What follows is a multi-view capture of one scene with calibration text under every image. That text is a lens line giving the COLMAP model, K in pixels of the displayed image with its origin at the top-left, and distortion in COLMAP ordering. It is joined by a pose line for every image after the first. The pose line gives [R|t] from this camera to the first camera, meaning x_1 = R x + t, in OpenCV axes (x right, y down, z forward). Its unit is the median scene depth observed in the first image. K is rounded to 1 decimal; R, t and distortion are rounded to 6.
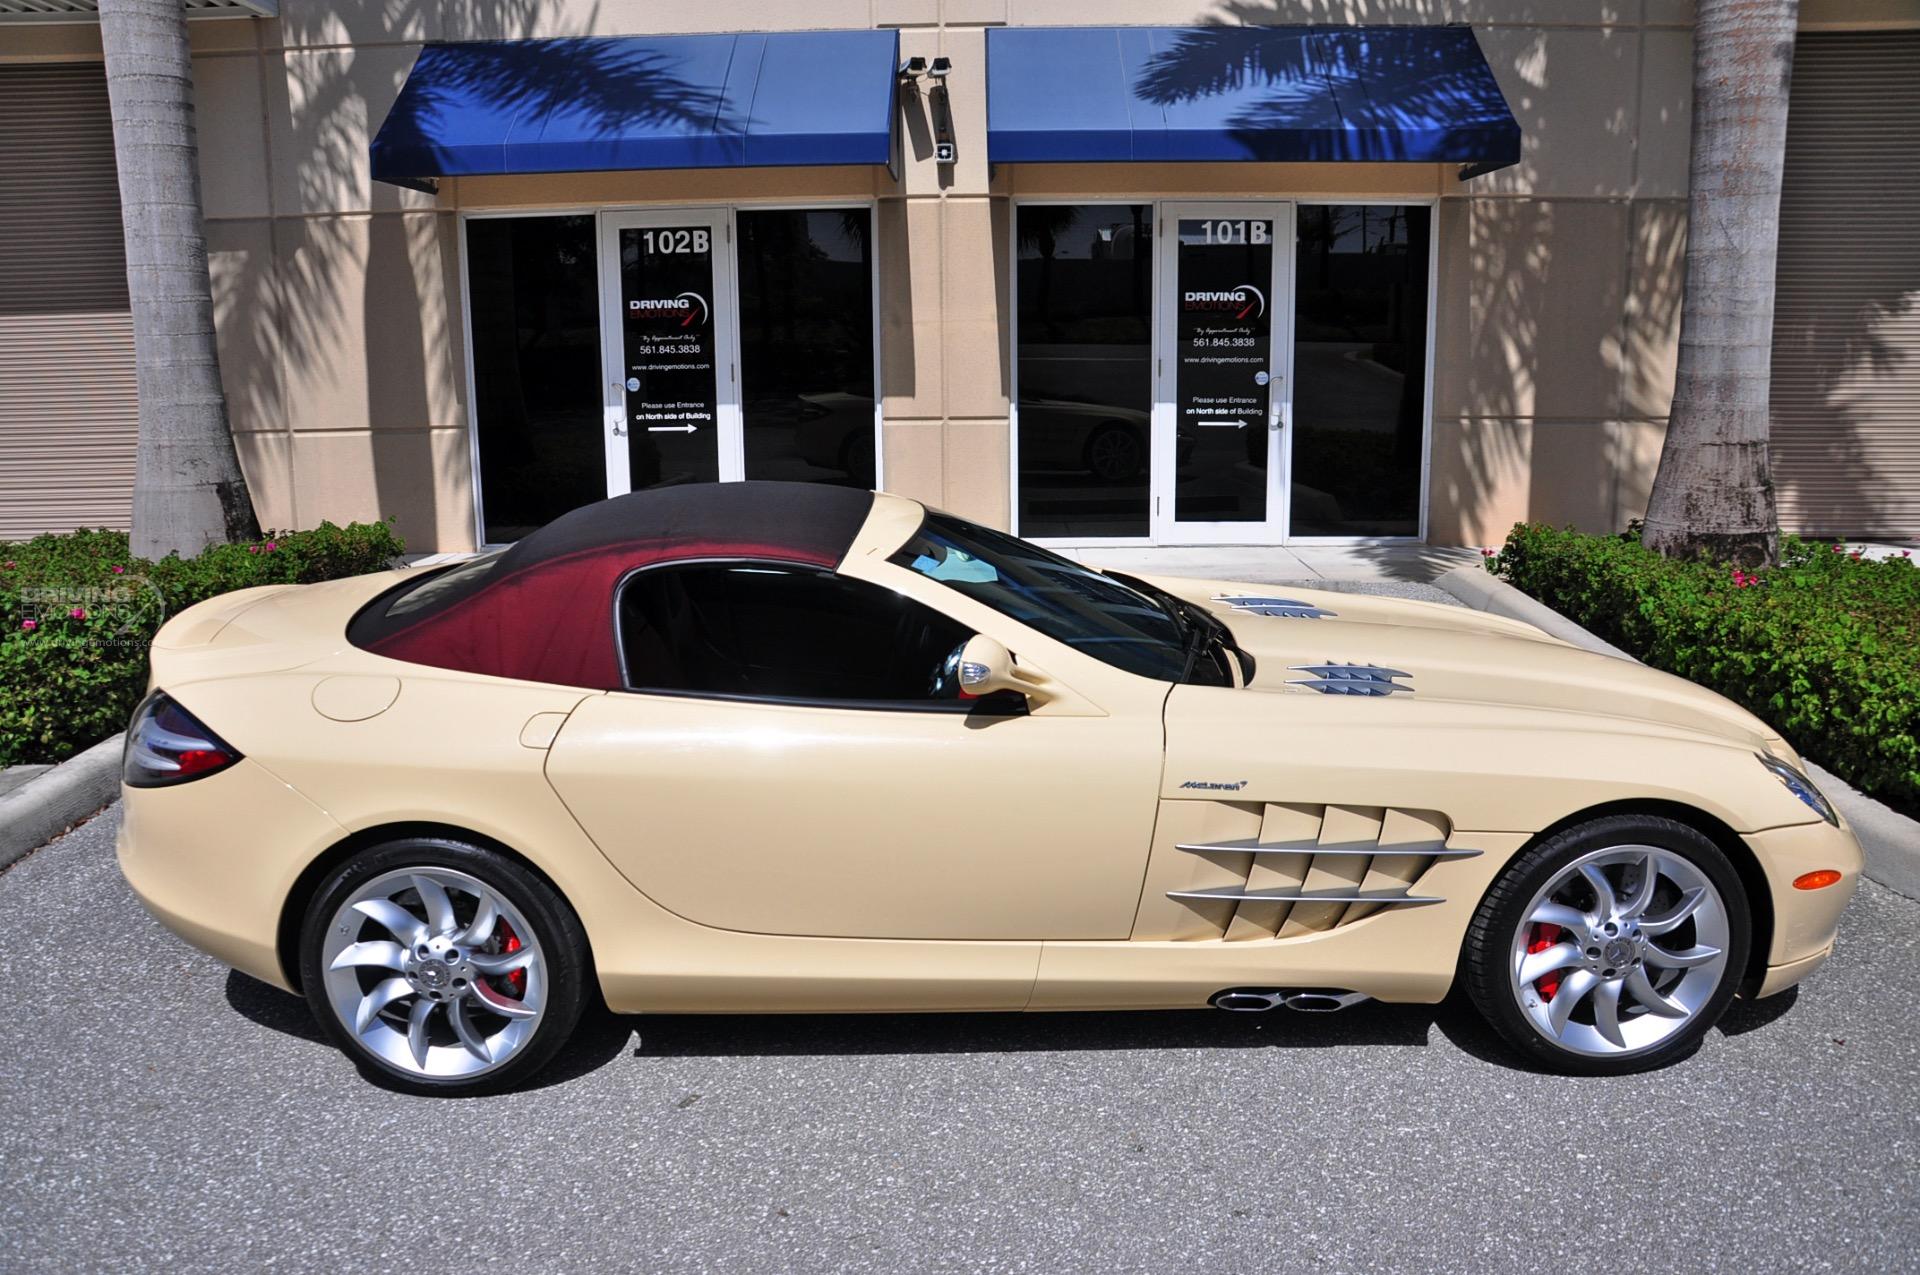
lens RADIAL K [[1494.3, 0, 947.0], [0, 1494.3, 649.0], [0, 0, 1]] dist [-0.165622, 0.130756]
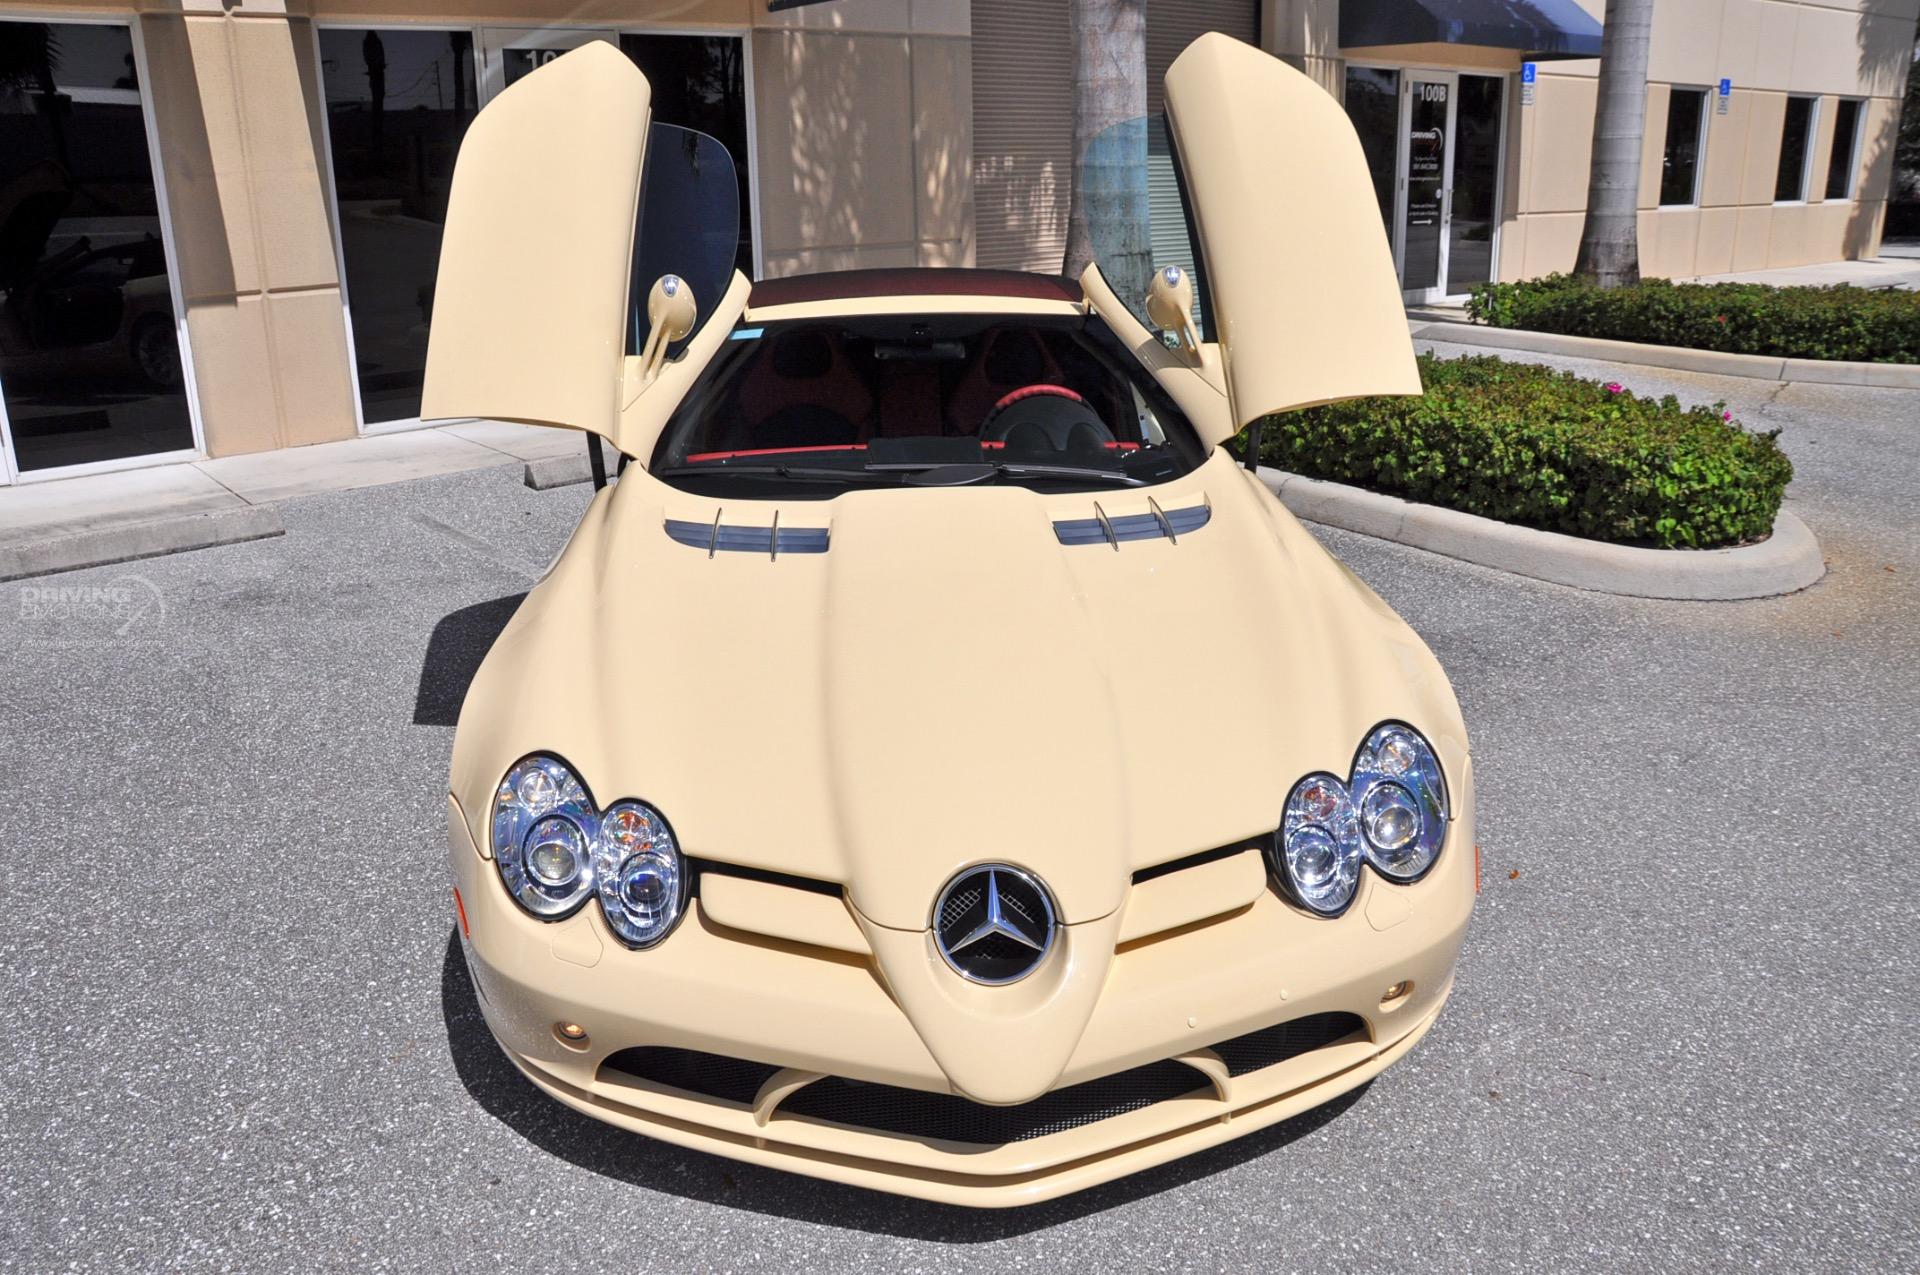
lens RADIAL K [[1485.1, 0, 938.6], [0, 1485.1, 634.0], [0, 0, 1]] dist [-0.168696, 0.127616]
pose [[0.763182, -0.200219, 0.614383, -0.322035], [0.146748, 0.979646, 0.136963, -0.029487], [-0.629300, -0.014368, 0.777029, 0.190759]]
